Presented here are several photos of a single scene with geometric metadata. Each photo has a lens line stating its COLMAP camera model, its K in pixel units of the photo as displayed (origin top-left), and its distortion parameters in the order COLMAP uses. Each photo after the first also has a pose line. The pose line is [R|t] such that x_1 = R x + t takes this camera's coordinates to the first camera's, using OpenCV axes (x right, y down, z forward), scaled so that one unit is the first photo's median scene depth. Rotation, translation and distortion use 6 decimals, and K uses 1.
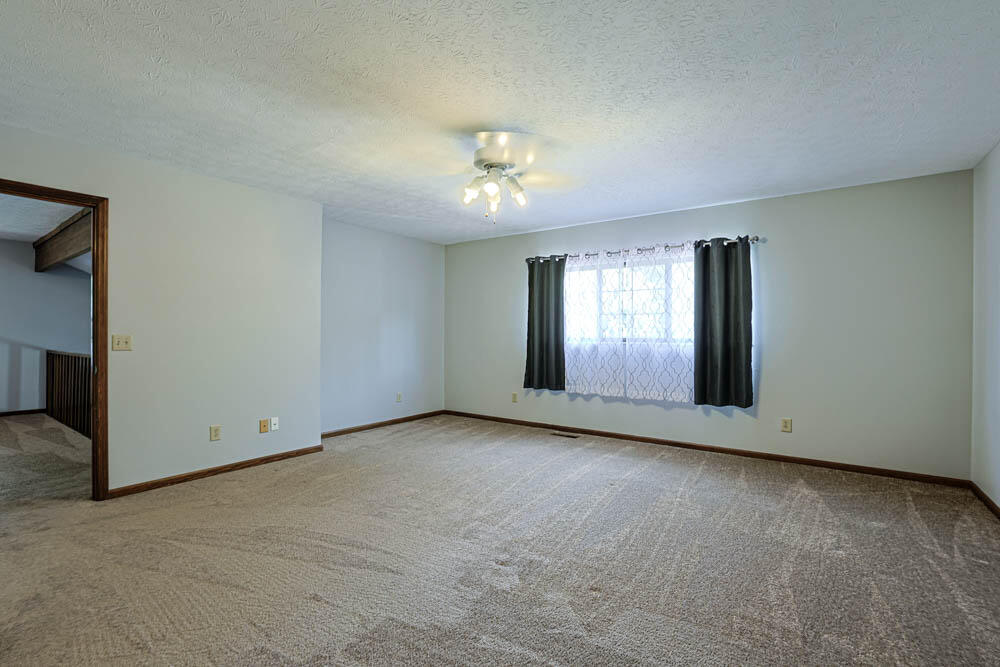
lens RADIAL K [[453.2, 0, 504.6], [0, 453.2, 325.9], [0, 0, 1]] dist [-0.020189, 0.000000]
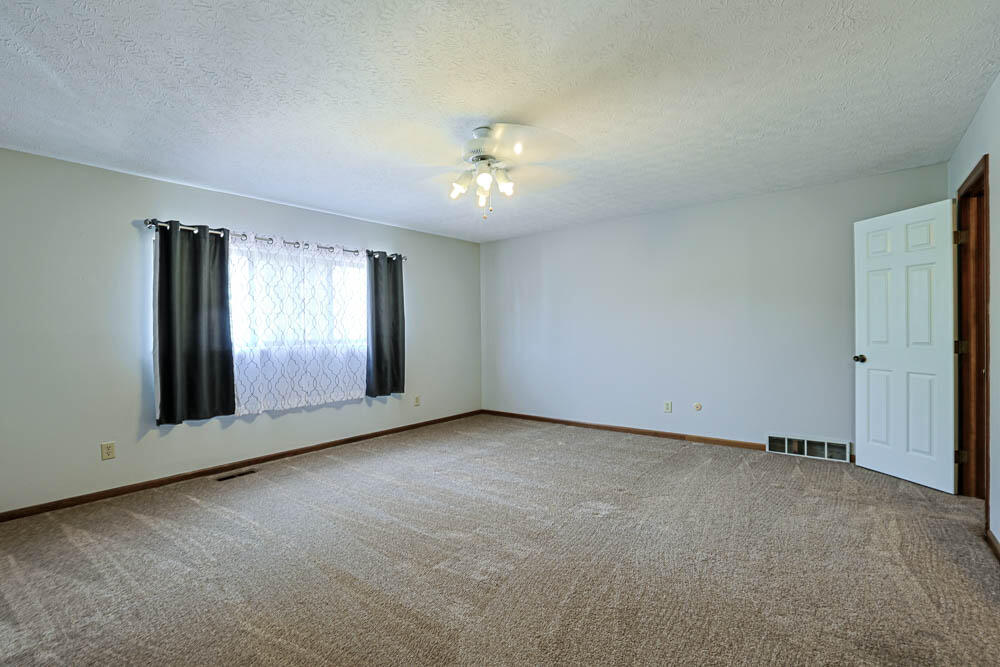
lens RADIAL K [[453.2, 0, 505.5], [0, 453.2, 332.6], [0, 0, 1]] dist [-0.020189, 0.000000]
pose [[0.087467, -0.010189, 0.996115, -0.590996], [0.007176, 0.999928, 0.009598, 0.005136], [-0.996142, 0.006308, 0.087533, 0.513519]]
